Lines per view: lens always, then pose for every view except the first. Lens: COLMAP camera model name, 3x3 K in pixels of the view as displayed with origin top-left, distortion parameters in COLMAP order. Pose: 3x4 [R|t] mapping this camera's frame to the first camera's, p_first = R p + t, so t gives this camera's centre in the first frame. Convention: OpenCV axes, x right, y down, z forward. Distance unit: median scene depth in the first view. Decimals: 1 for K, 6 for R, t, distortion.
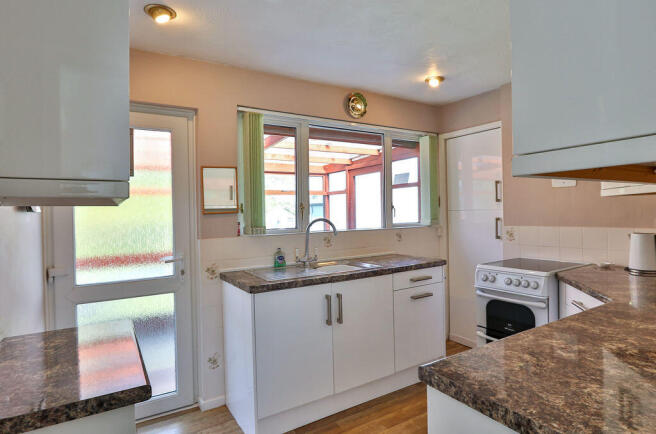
lens RADIAL K [[363.5, 0, 328.0], [0, 363.5, 217.0], [0, 0, 1]] dist [0.039882, 0.000567]
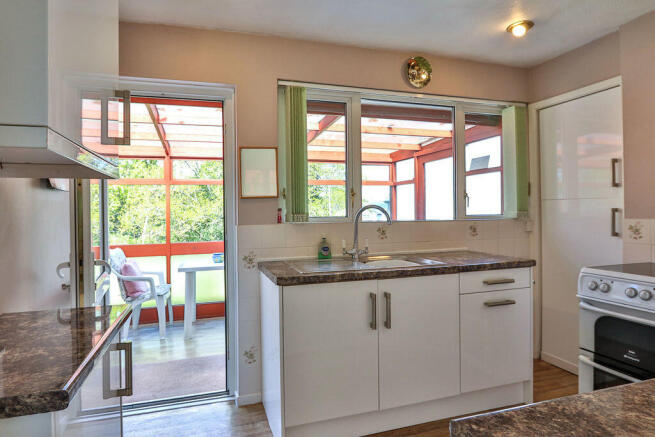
lens RADIAL K [[362.6, 0, 307.0], [0, 362.6, 214.8], [0, 0, 1]] dist [-0.002189, 0.019141]
pose [[0.964311, 0.013382, -0.264435, 0.057103], [-0.012567, 0.999910, 0.004773, 0.023804], [0.264475, -0.001279, 0.964392, 0.119886]]
